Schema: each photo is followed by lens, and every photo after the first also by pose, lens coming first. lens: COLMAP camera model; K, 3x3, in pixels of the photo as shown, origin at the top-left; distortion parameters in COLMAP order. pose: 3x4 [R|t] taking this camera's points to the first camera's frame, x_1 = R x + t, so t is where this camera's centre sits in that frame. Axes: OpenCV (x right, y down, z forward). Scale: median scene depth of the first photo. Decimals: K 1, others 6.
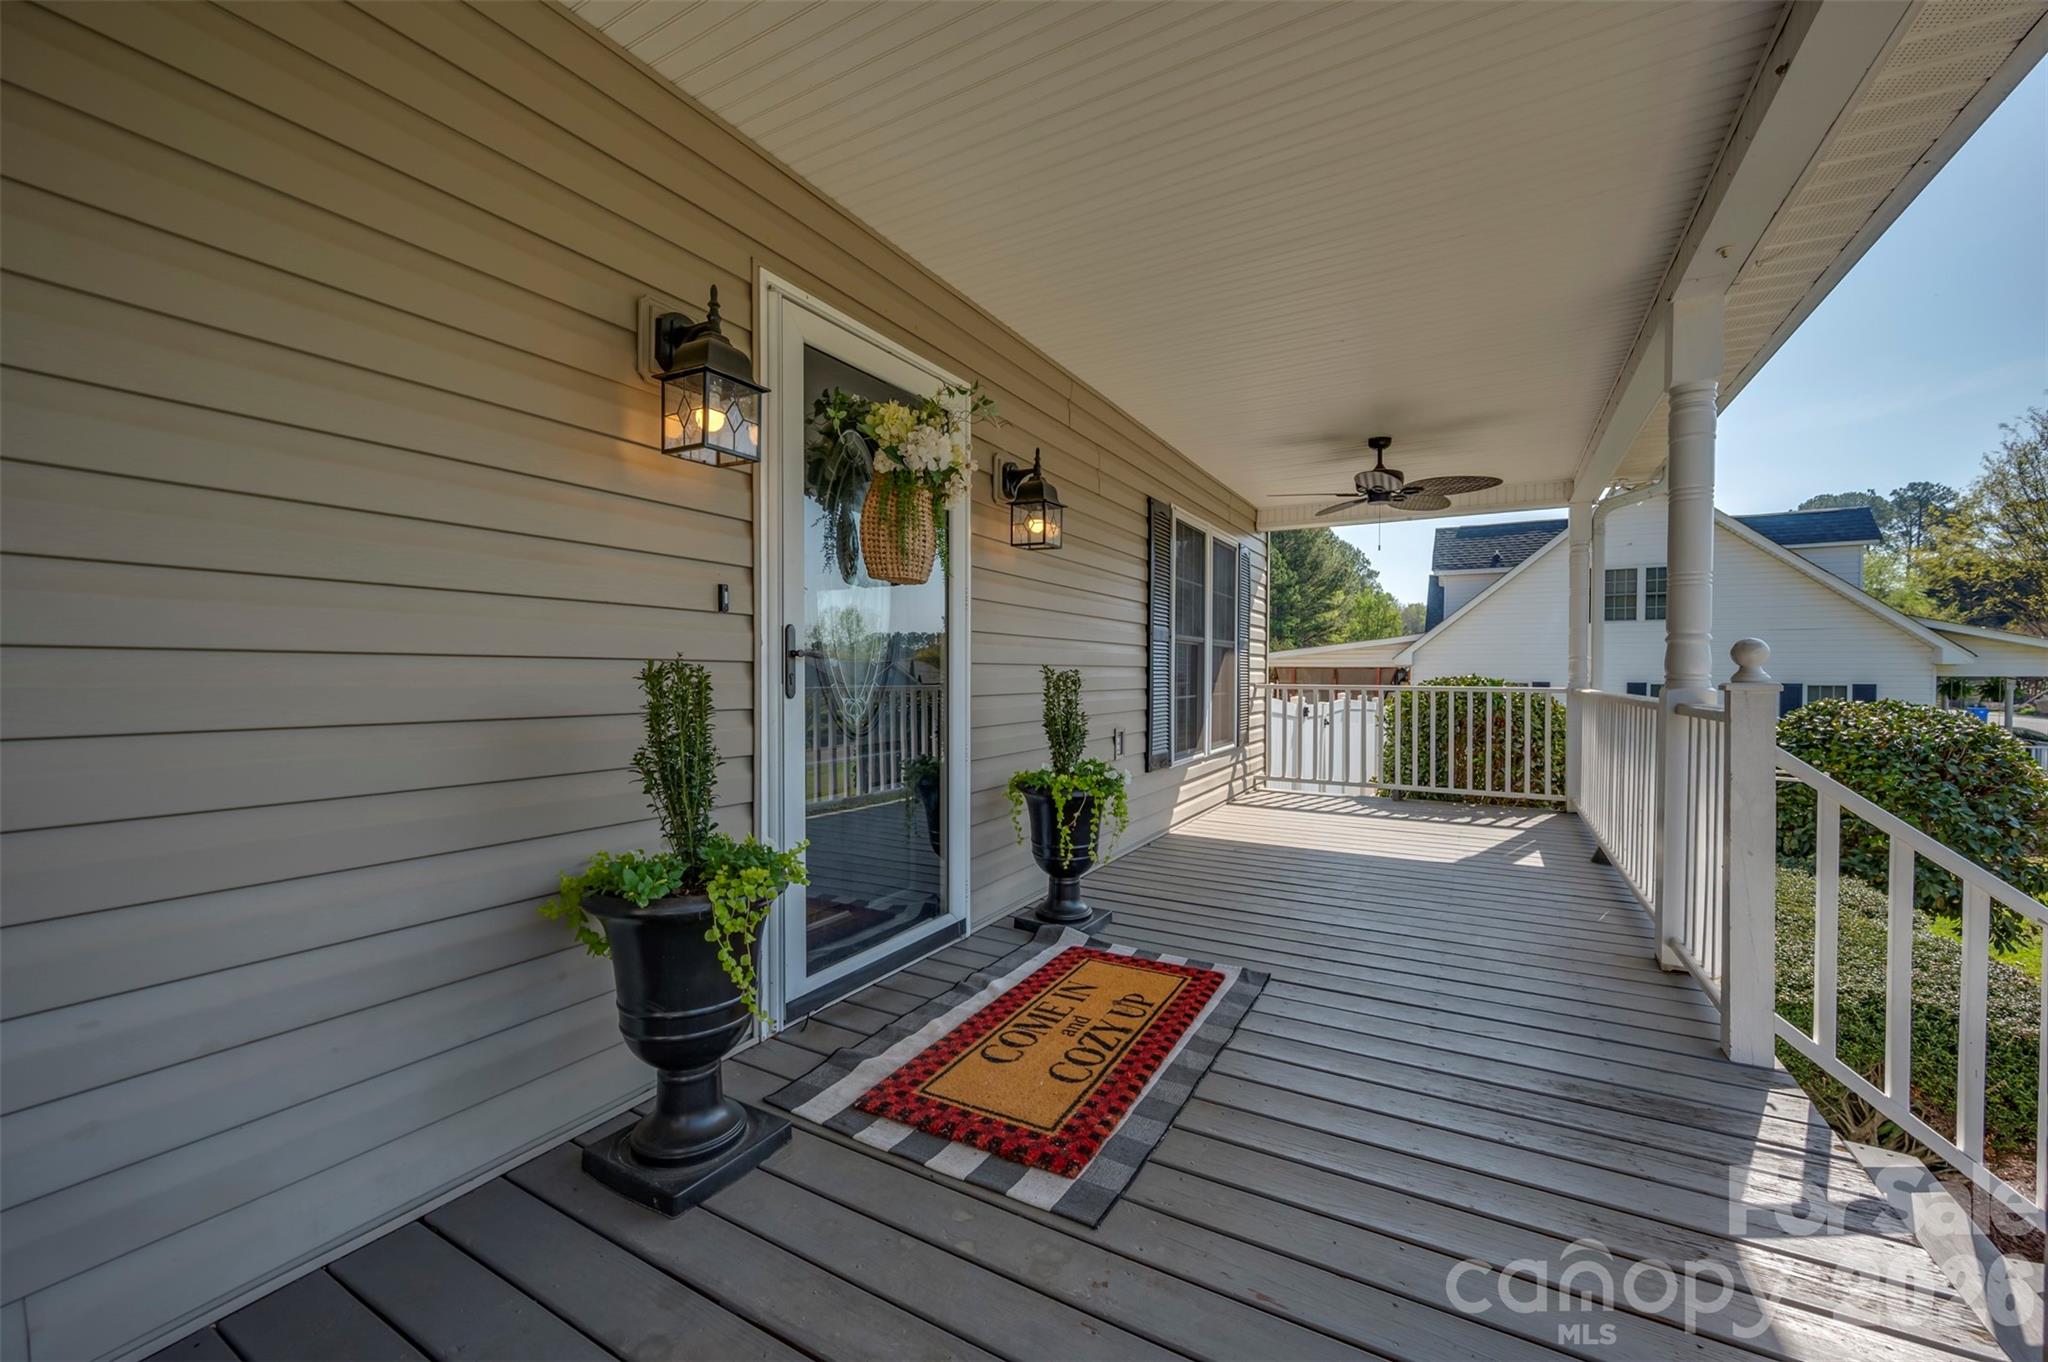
lens RADIAL K [[809.3, 0, 1030.0], [0, 809.3, 681.6], [0, 0, 1]] dist [0.001297, -0.000013]
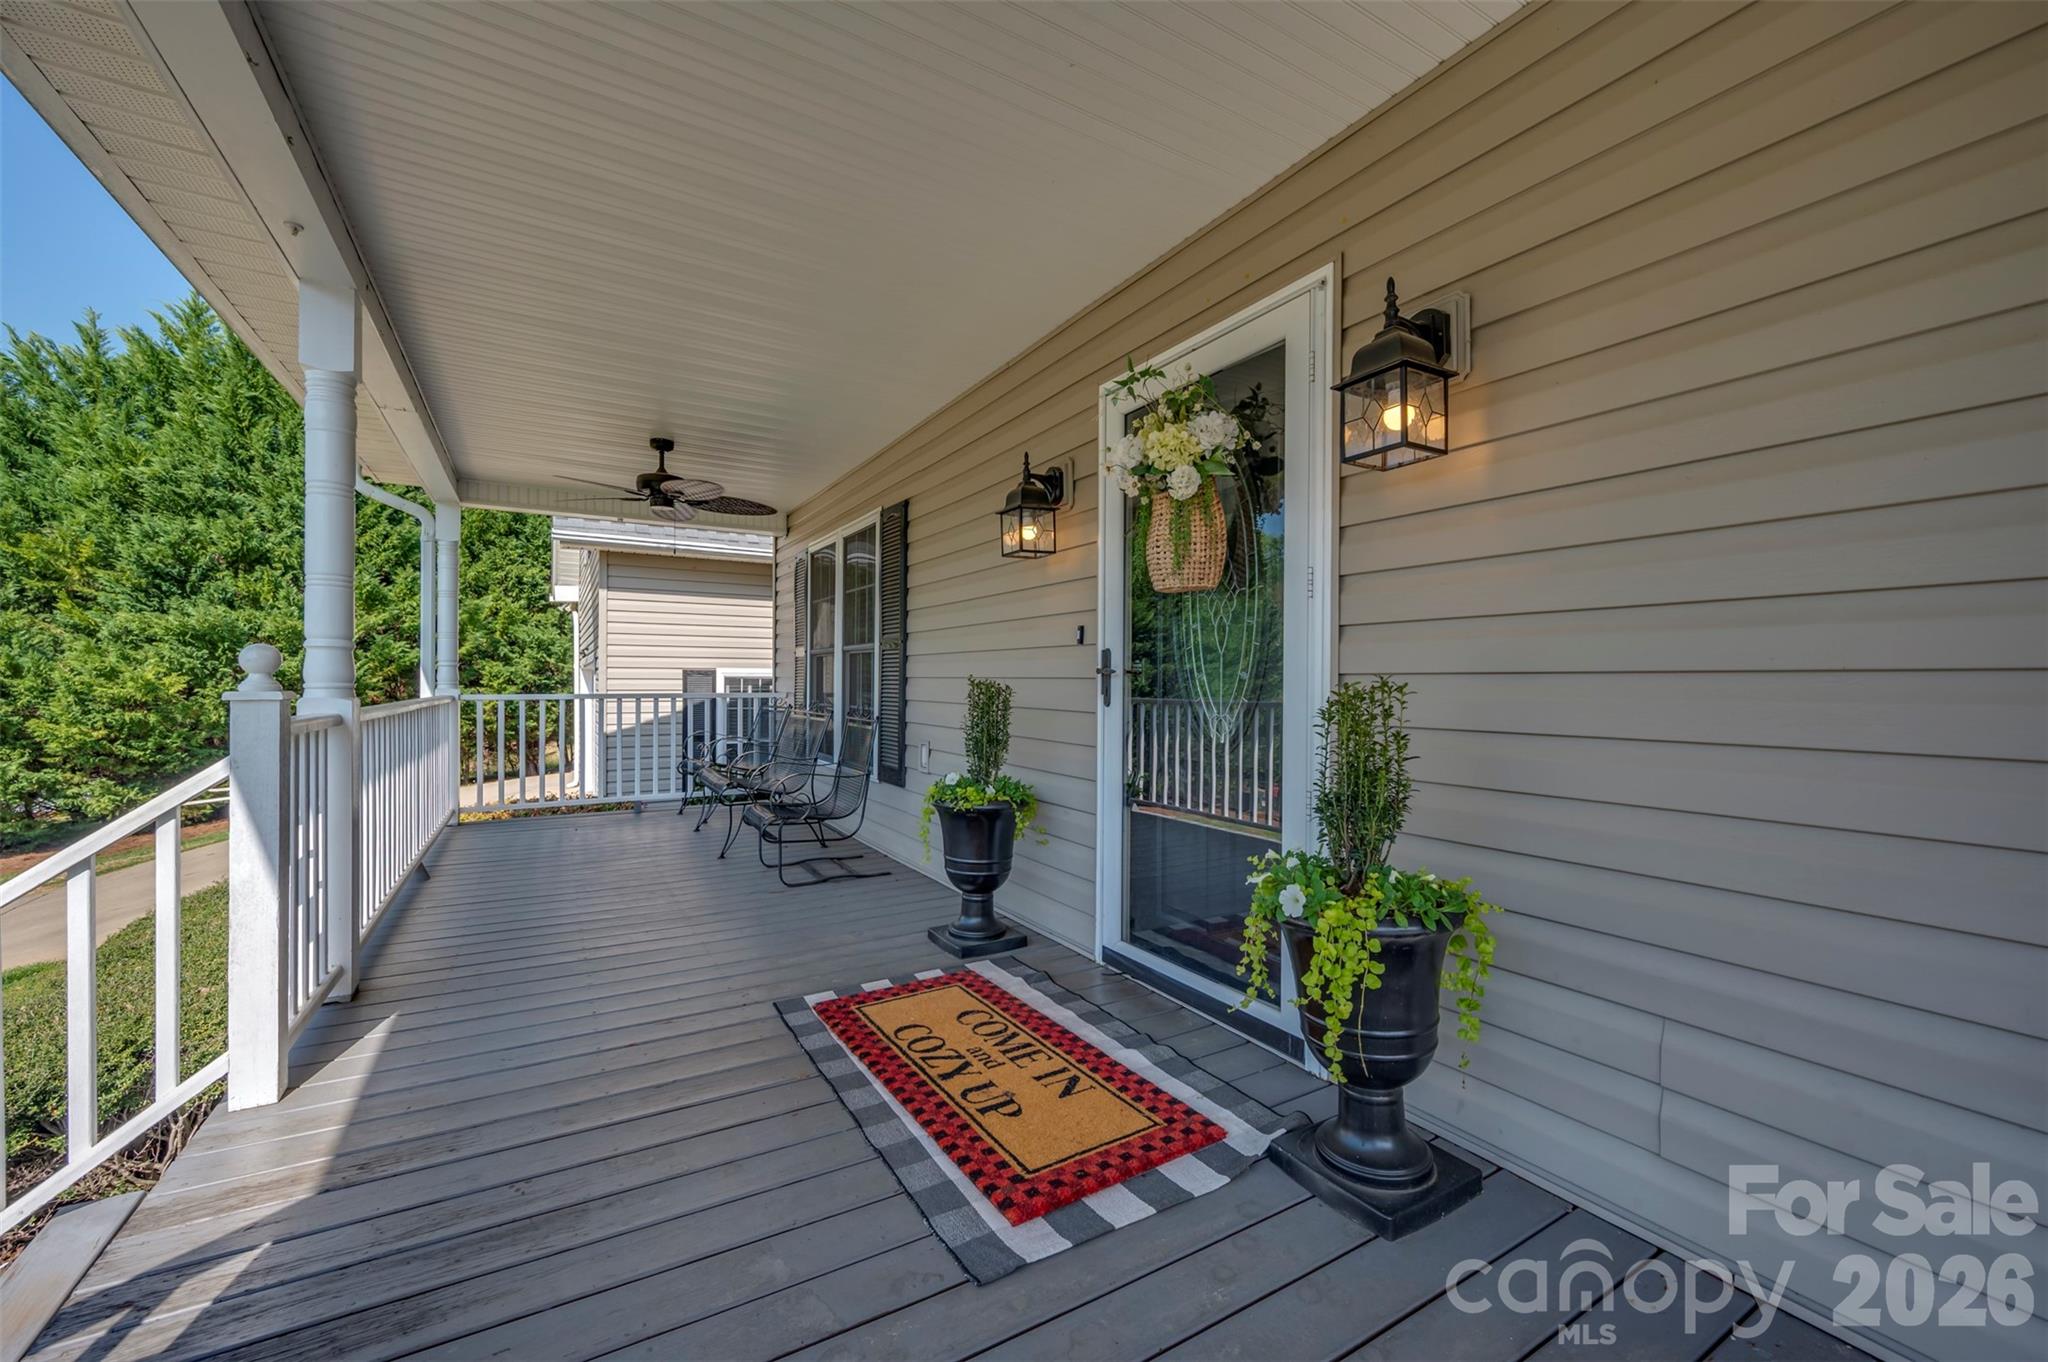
lens RADIAL K [[809.3, 0, 1030.0], [0, 809.3, 681.6], [0, 0, 1]] dist [0.001297, -0.000013]
pose [[-0.500776, -0.011446, -0.865501, 0.836013], [-0.017537, 0.999841, -0.003076, -0.011706], [0.865399, 0.013638, -0.500897, 1.483447]]
